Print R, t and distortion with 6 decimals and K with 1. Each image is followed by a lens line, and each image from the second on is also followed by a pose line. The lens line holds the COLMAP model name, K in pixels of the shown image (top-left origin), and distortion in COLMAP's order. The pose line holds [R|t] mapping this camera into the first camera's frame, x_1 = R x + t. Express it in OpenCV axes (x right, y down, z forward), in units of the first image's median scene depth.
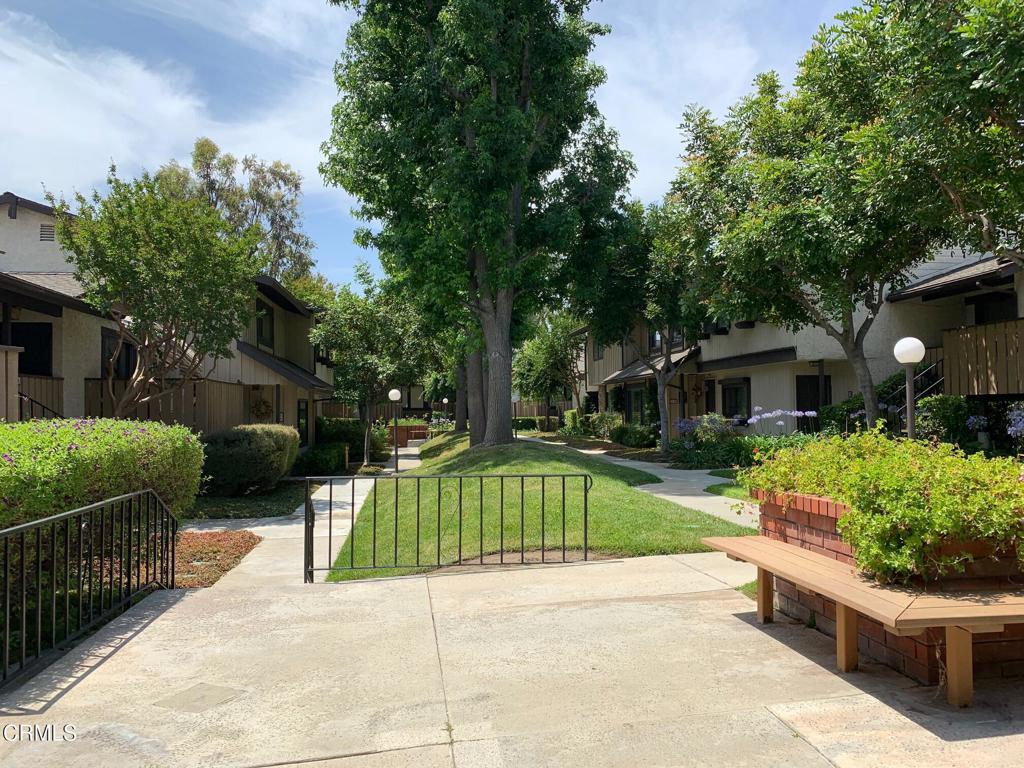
lens RADIAL K [[768.5, 0, 513.3], [0, 768.5, 380.6], [0, 0, 1]] dist [-0.043486, -0.008813]
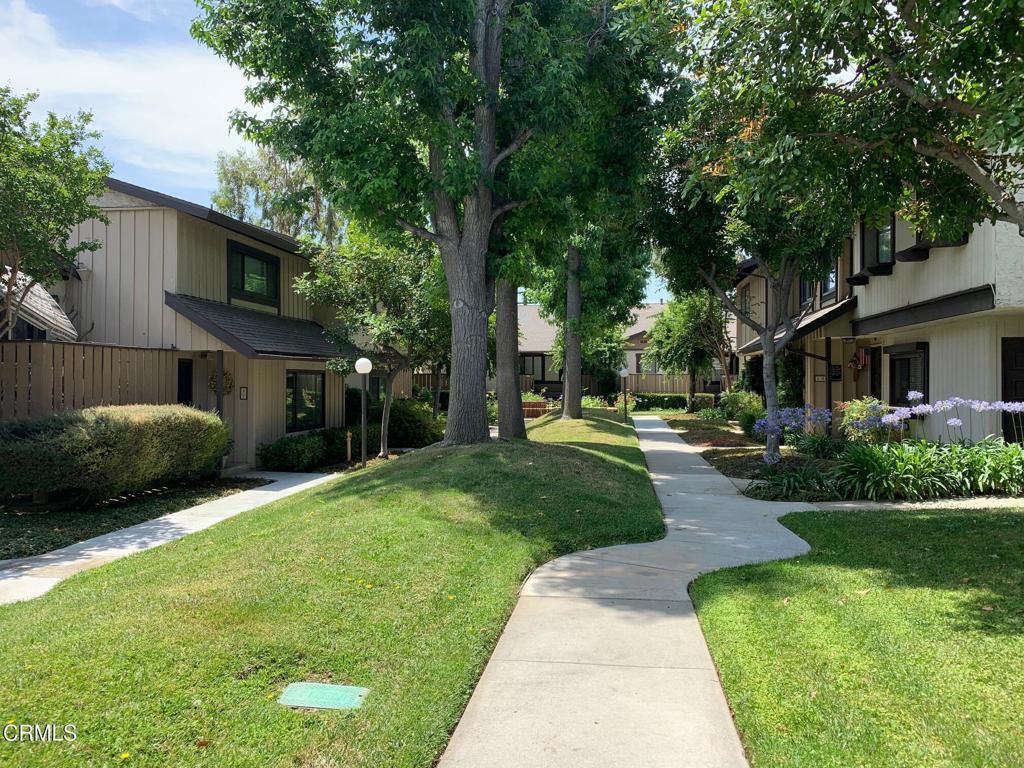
lens RADIAL K [[768.5, 0, 510.8], [0, 768.5, 386.9], [0, 0, 1]] dist [-0.043486, -0.008813]
pose [[0.959247, 0.015256, -0.282156, 0.145718], [-0.002360, 0.998939, 0.045990, 0.004160], [0.282558, -0.043450, 0.958266, 0.287306]]
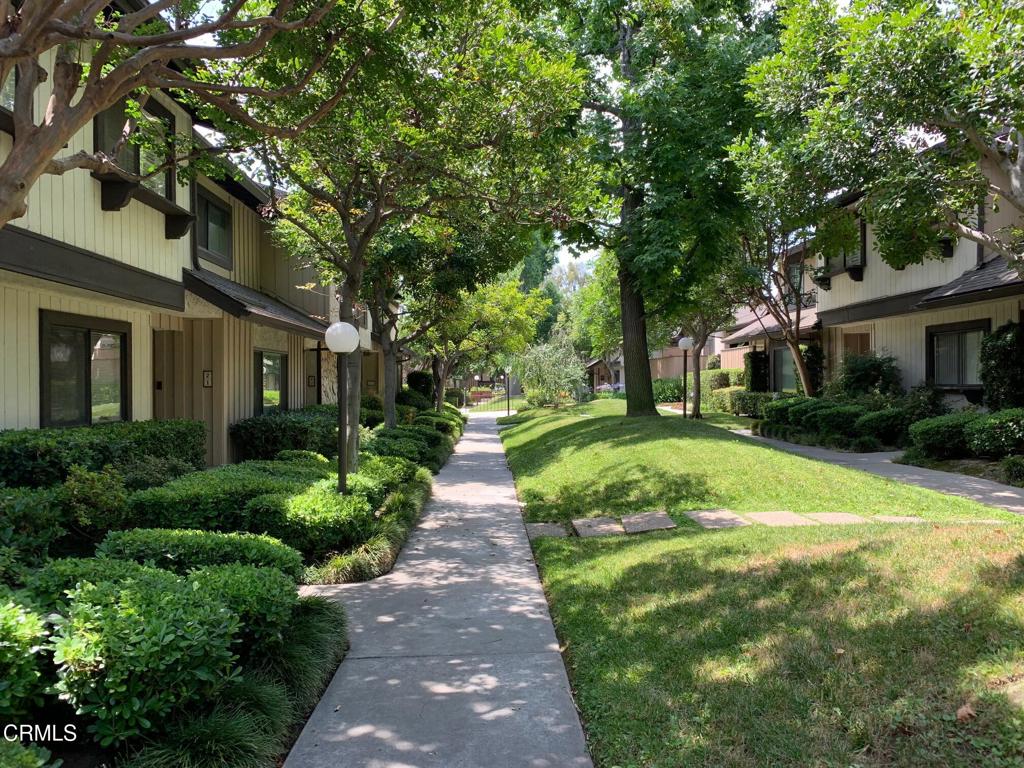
lens RADIAL K [[768.5, 0, 512.0], [0, 768.5, 383.9], [0, 0, 1]] dist [-0.043486, -0.008813]
pose [[0.995504, 0.008039, -0.094374, 0.142275], [-0.003855, 0.999005, 0.044423, -0.052214], [0.094637, -0.043860, 0.994545, -1.069210]]
